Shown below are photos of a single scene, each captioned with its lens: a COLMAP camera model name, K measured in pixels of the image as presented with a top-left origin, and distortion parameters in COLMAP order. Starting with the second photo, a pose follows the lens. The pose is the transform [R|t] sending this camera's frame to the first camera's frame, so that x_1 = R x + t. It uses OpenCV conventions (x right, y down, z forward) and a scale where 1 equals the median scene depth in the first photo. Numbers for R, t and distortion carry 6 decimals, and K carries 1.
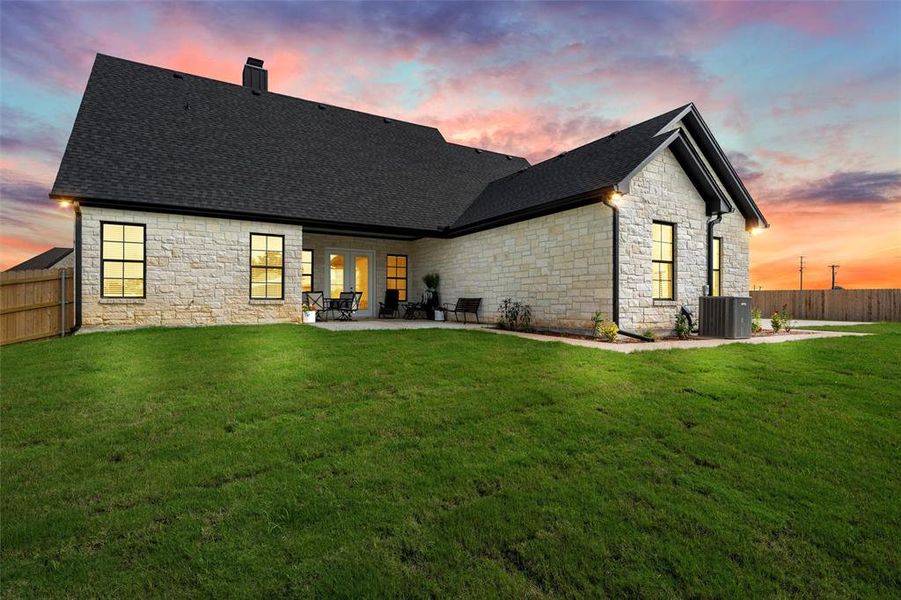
lens RADIAL K [[402.3, 0, 446.6], [0, 402.3, 302.1], [0, 0, 1]] dist [0.001027, -0.000070]
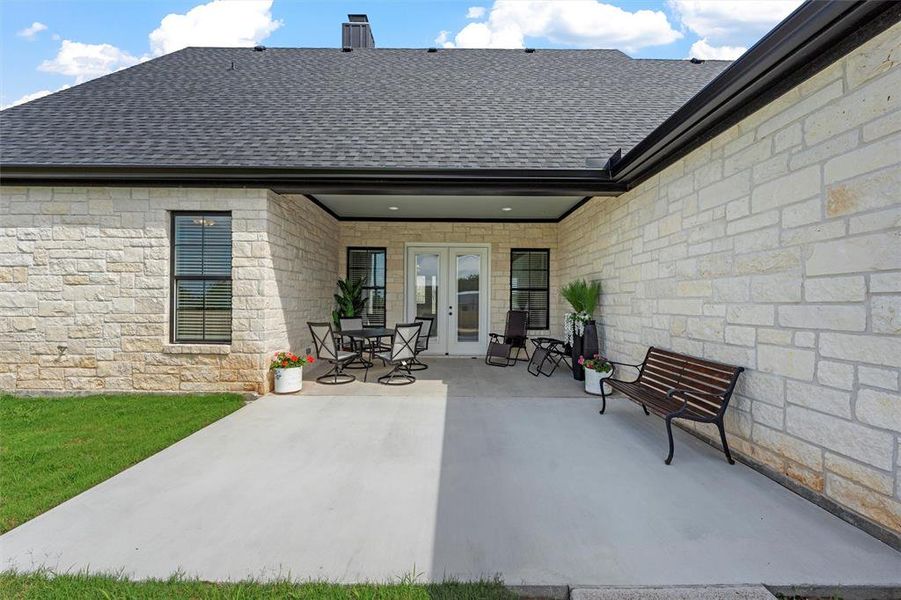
lens RADIAL K [[326.9, 0, 462.1], [0, 326.9, 301.0], [0, 0, 1]] dist [-0.000317, -0.000093]
pose [[0.870220, 0.002038, -0.492659, 0.033792], [-0.005843, 0.999964, -0.006185, -0.057182], [0.492628, 0.008261, 0.870201, 0.794303]]
